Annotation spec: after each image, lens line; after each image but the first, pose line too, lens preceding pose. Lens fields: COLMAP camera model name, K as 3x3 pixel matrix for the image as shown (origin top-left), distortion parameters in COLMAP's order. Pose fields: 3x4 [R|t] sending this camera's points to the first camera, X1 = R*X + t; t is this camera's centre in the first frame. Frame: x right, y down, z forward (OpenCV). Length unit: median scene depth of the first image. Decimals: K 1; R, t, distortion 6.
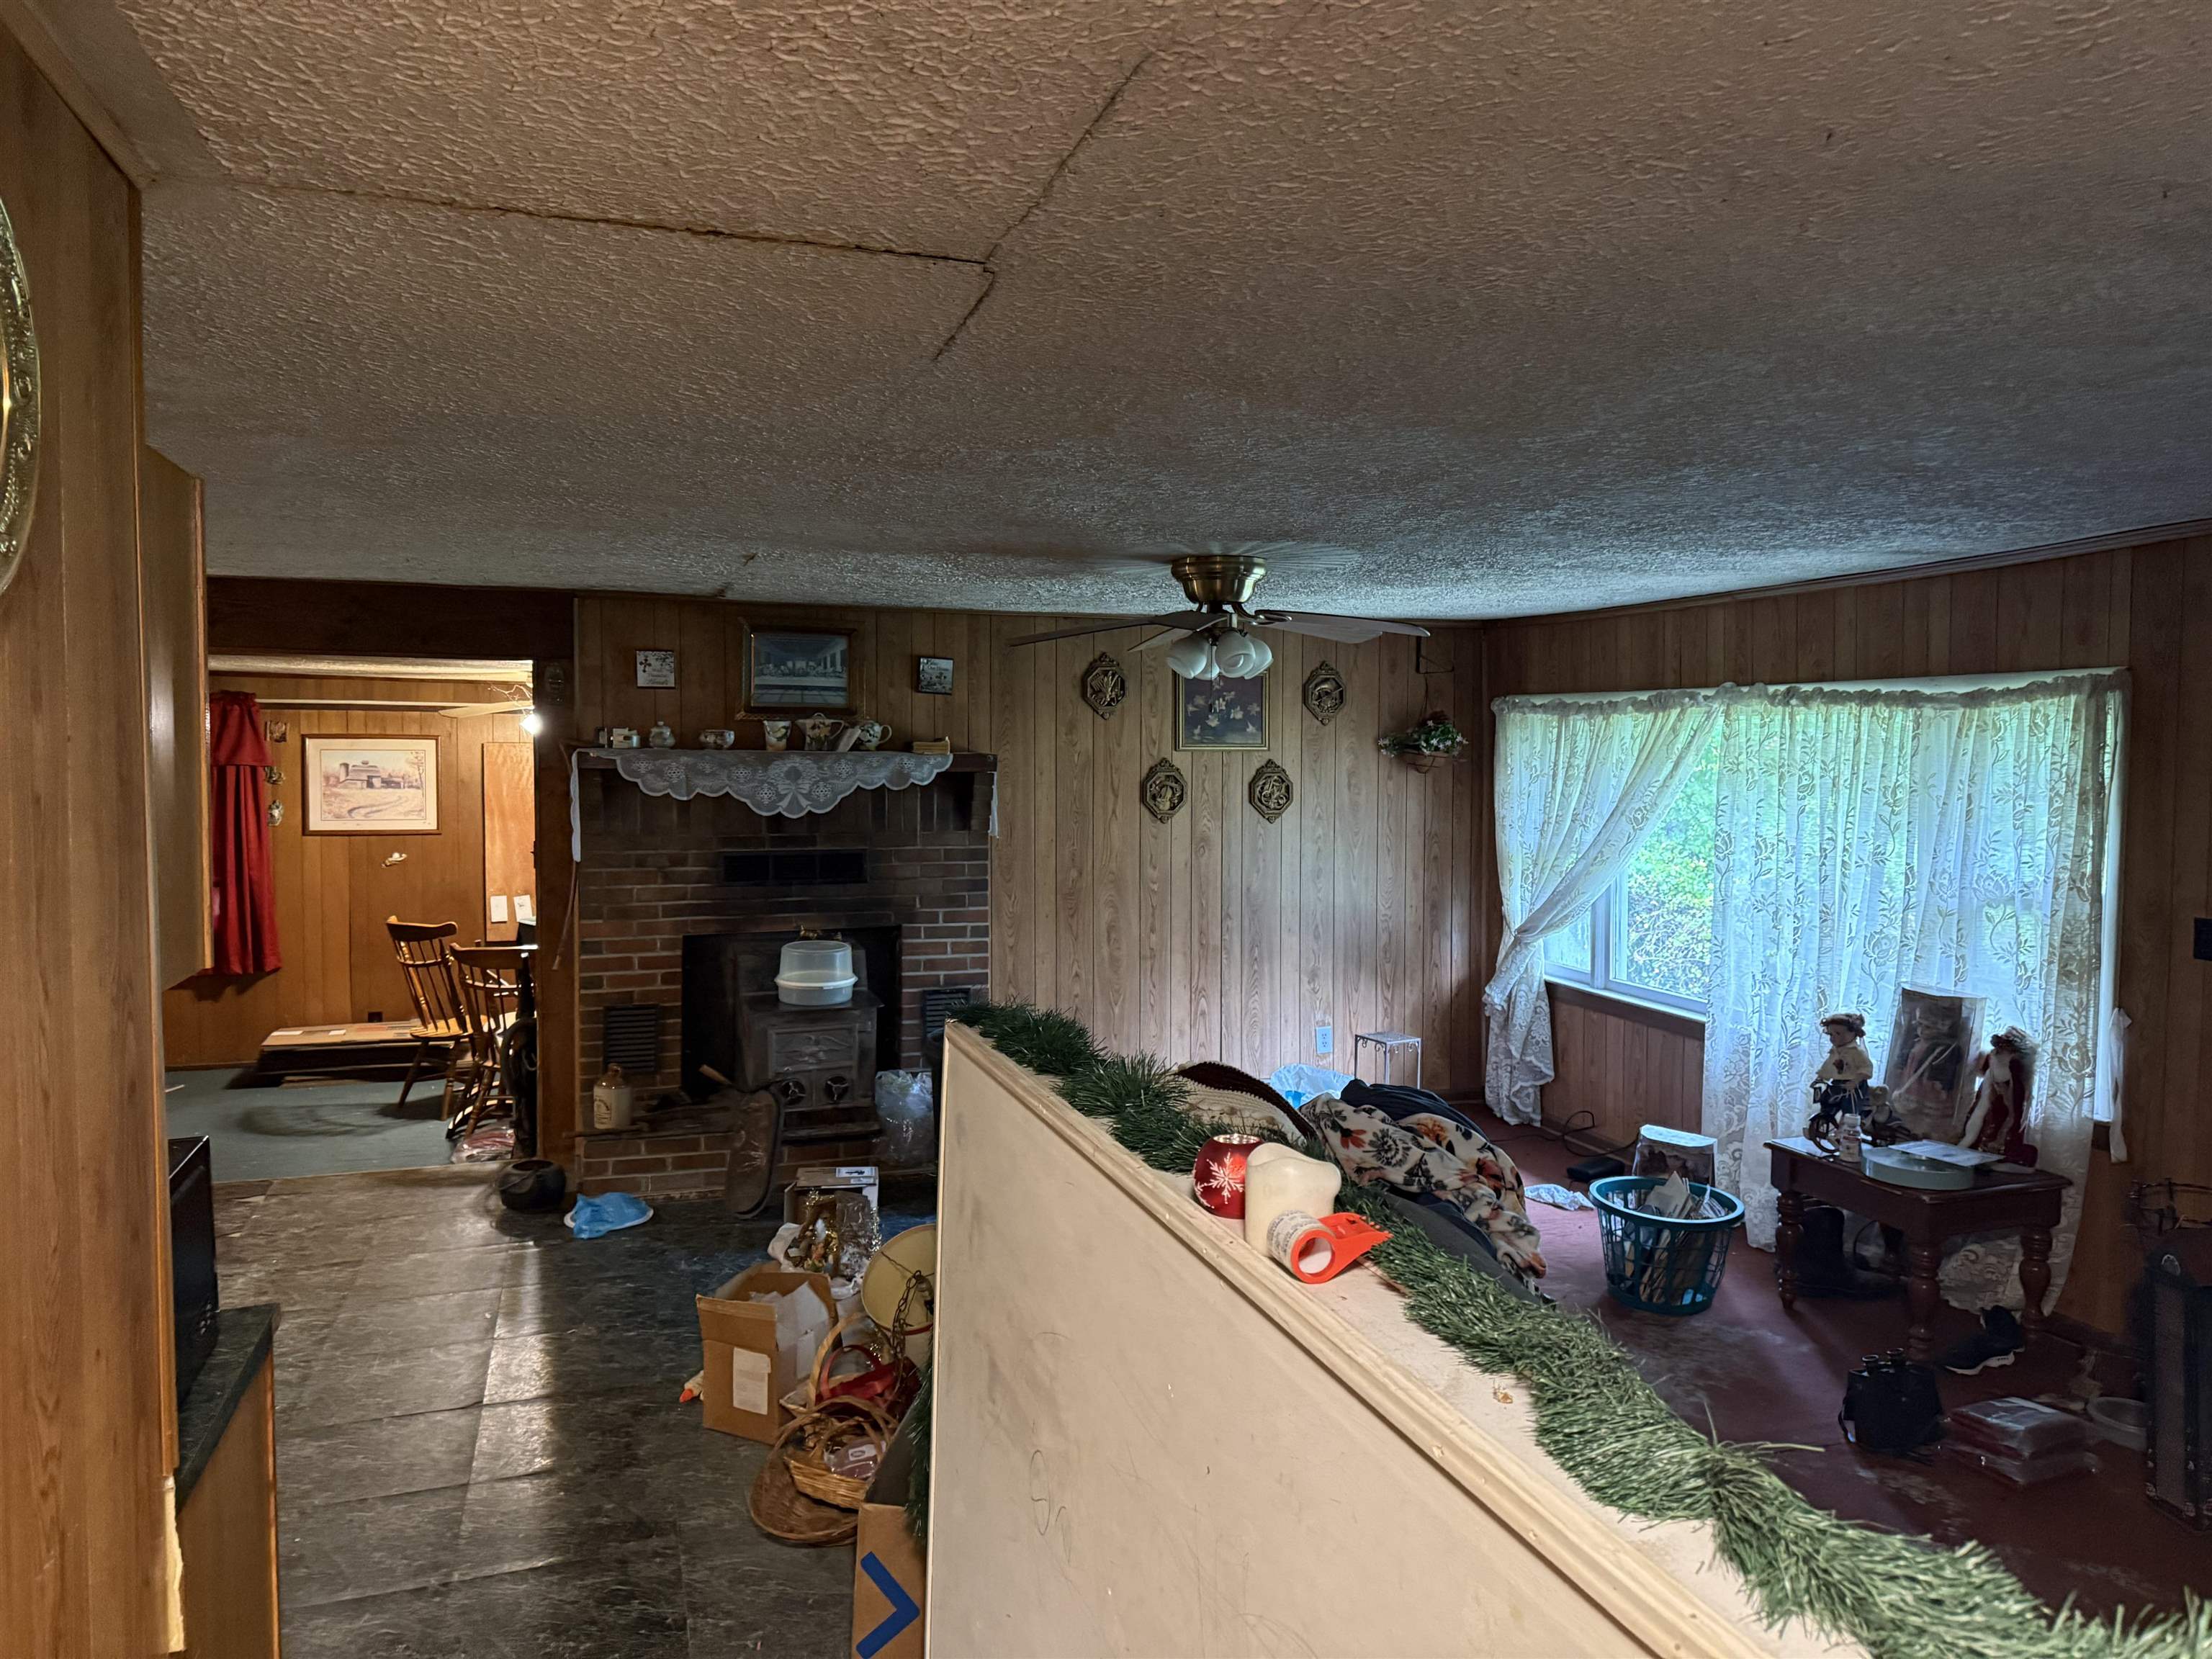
lens RADIAL K [[1570.1, 0, 1108.4], [0, 1570.1, 831.6], [0, 0, 1]] dist [-0.020072, -0.001282]
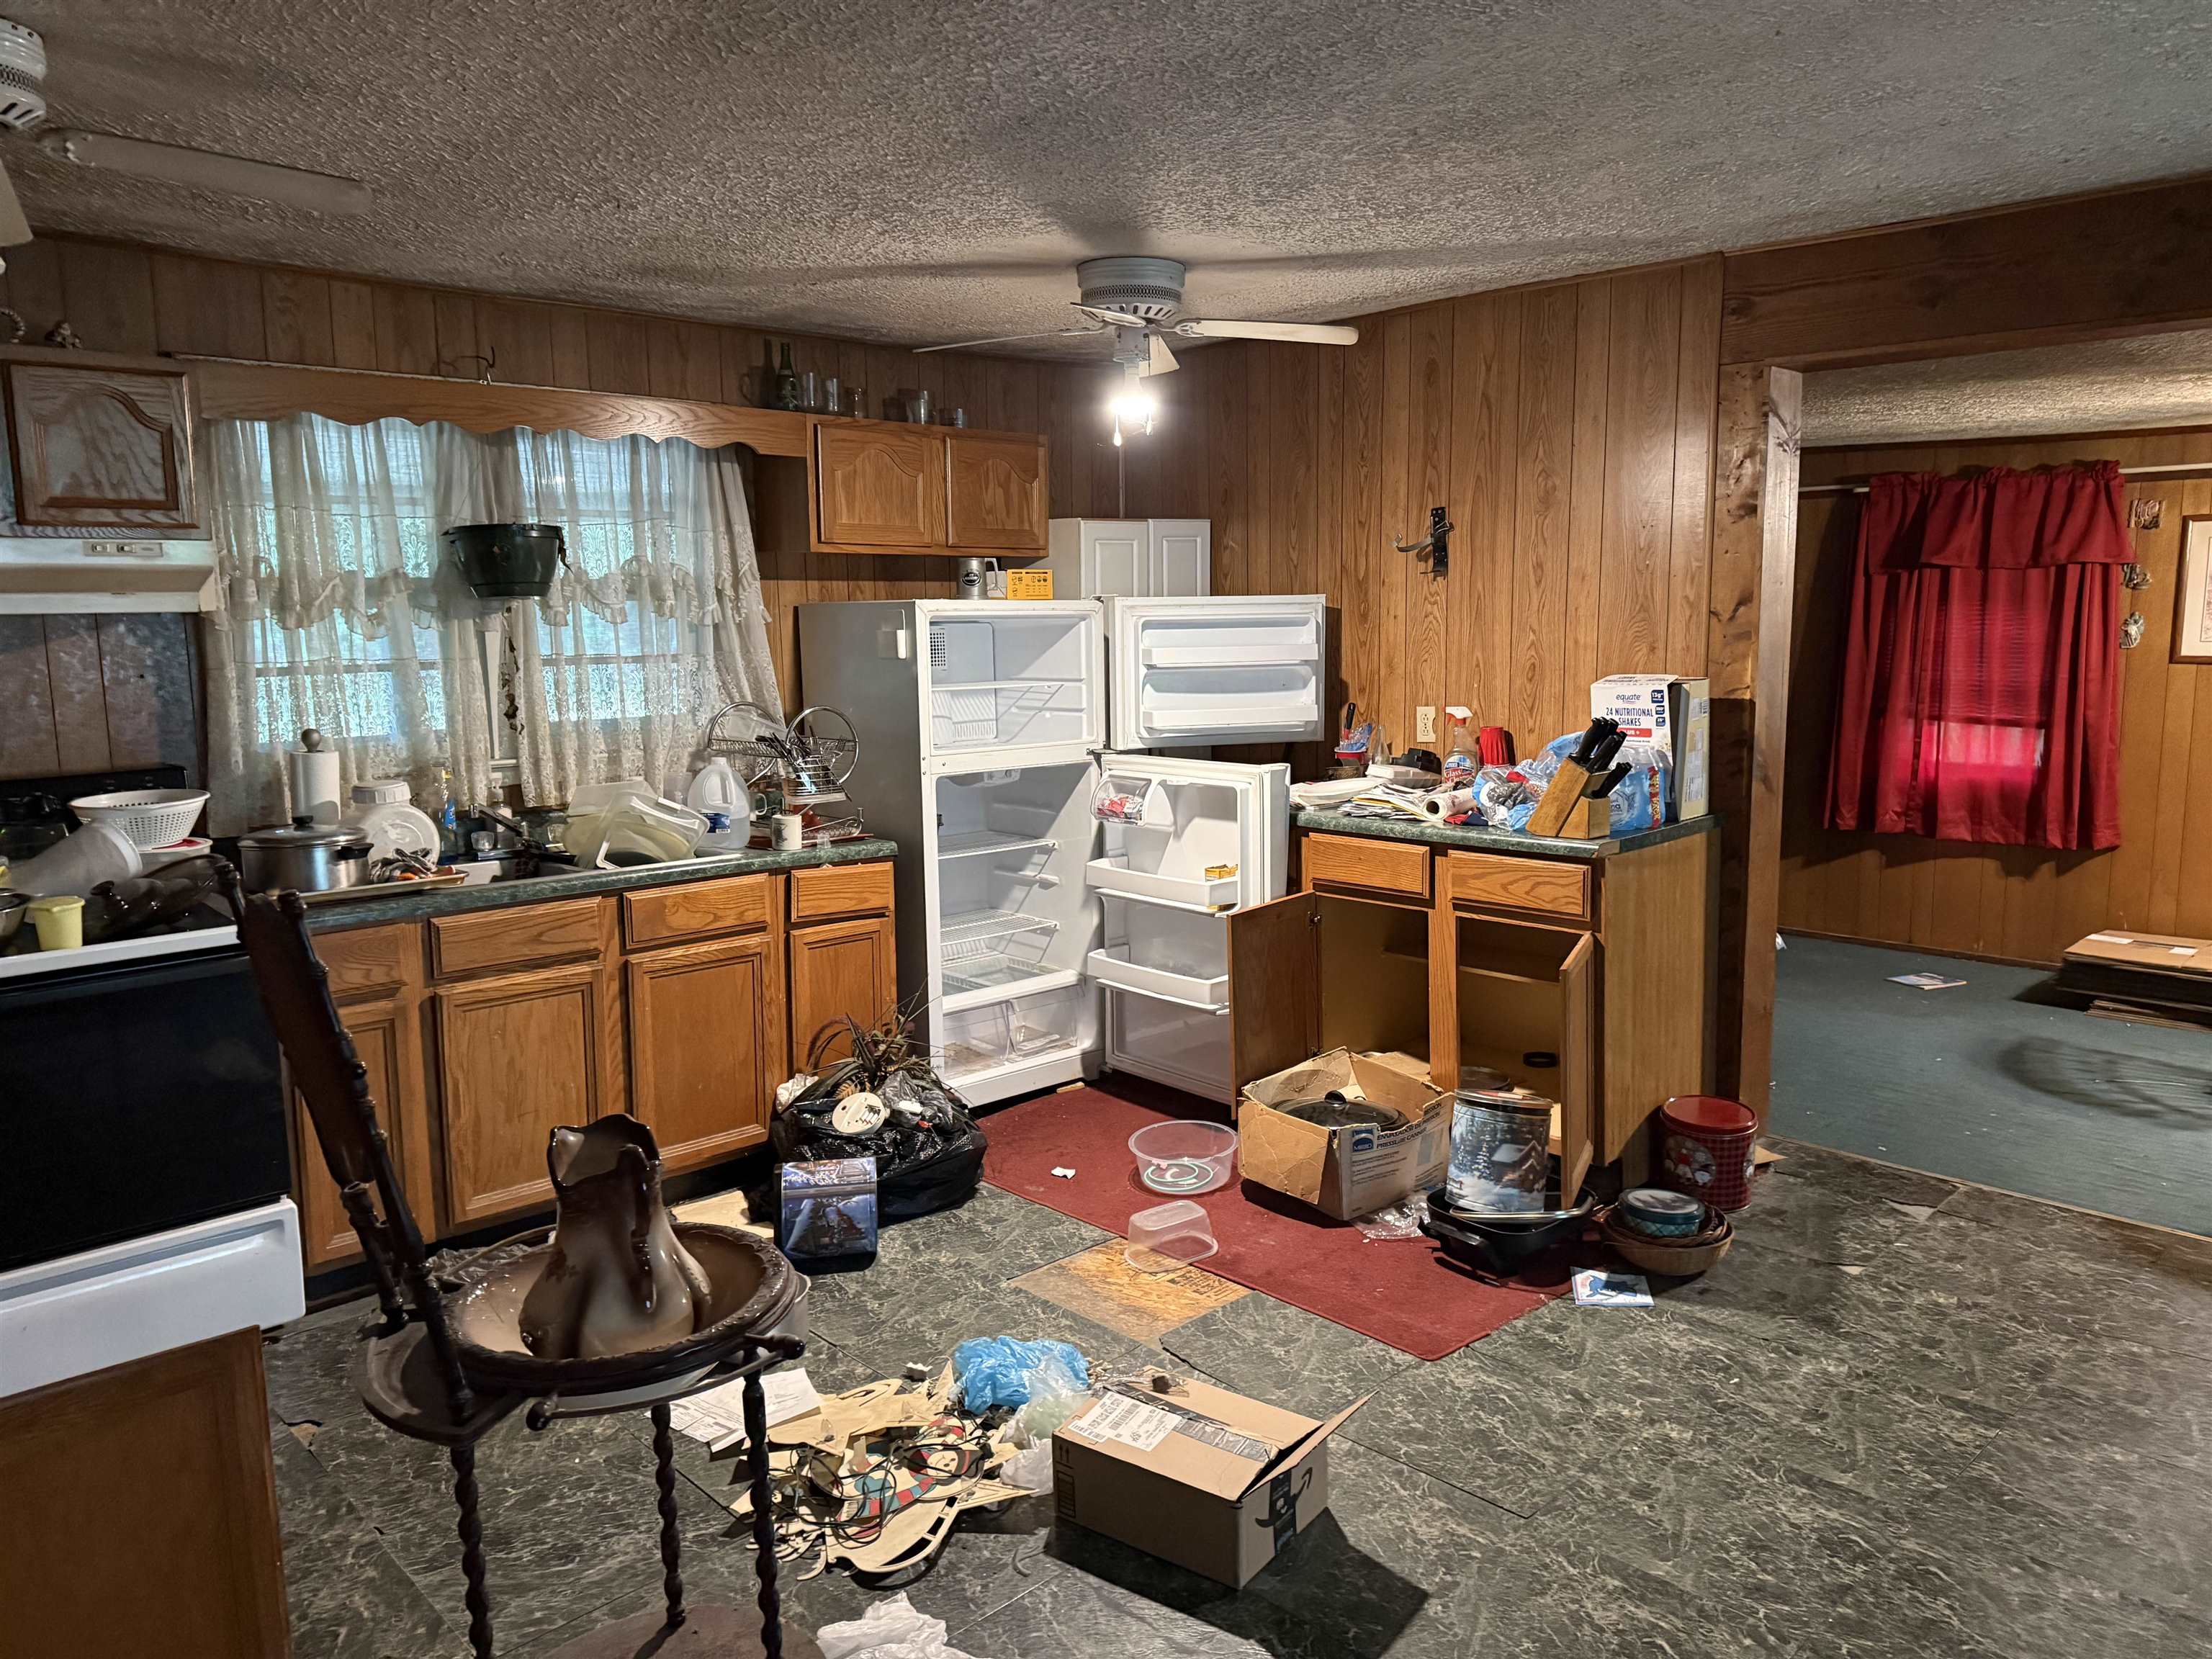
lens RADIAL K [[1570.1, 0, 1108.6], [0, 1570.1, 826.8], [0, 0, 1]] dist [-0.020072, -0.001282]
pose [[0.421660, 0.115540, -0.899362, -0.083395], [-0.029060, 0.993061, 0.113953, 0.010026], [0.906288, -0.021914, 0.422092, 0.278796]]
